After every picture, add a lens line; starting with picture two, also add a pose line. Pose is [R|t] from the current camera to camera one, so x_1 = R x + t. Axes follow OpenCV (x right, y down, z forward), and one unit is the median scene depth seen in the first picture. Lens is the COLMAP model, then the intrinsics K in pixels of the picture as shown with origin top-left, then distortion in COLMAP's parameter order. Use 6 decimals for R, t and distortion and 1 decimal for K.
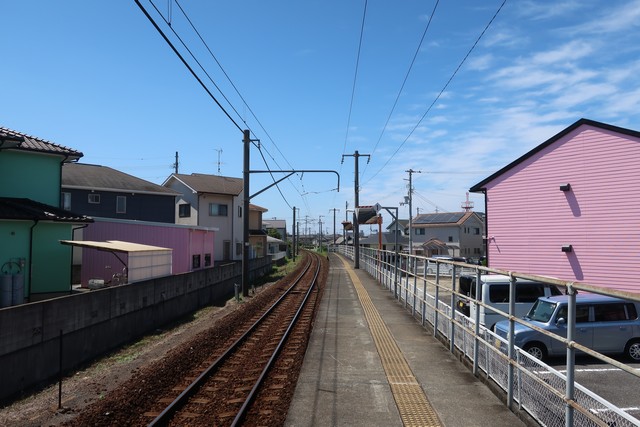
lens RADIAL K [[498.9, 0, 314.7], [0, 498.9, 220.1], [0, 0, 1]] dist [-0.024349, 0.016451]
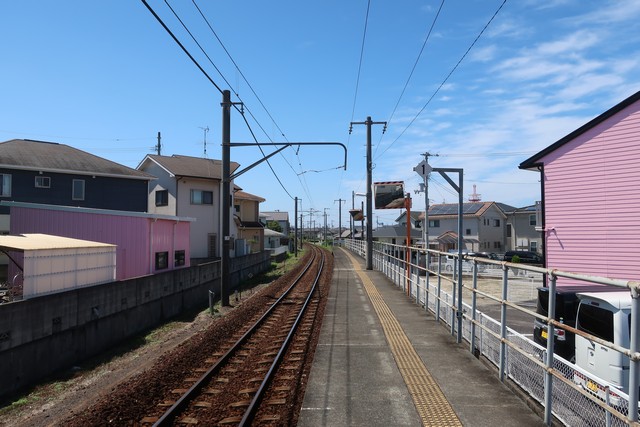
lens RADIAL K [[498.9, 0, 310.1], [0, 498.9, 201.5], [0, 0, 1]] dist [-0.024349, 0.016451]
pose [[0.999831, -0.004936, -0.017685, 0.004142], [0.004506, 0.999694, -0.024303, 0.007912], [0.017800, 0.024219, 0.999548, 0.163713]]
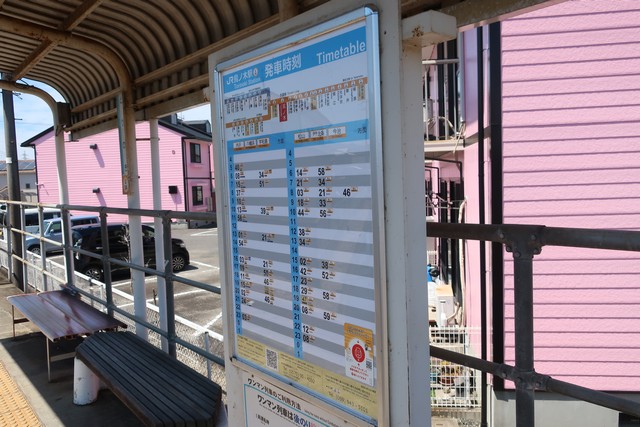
lens RADIAL K [[498.9, 0, 320.3], [0, 498.9, 211.9], [0, 0, 1]] dist [-0.024349, 0.016451]
pose [[0.717800, -0.064435, 0.693261, -0.007484], [-0.000838, 0.995628, 0.093407, -0.007456], [-0.696249, -0.067629, 0.714608, -0.257786]]
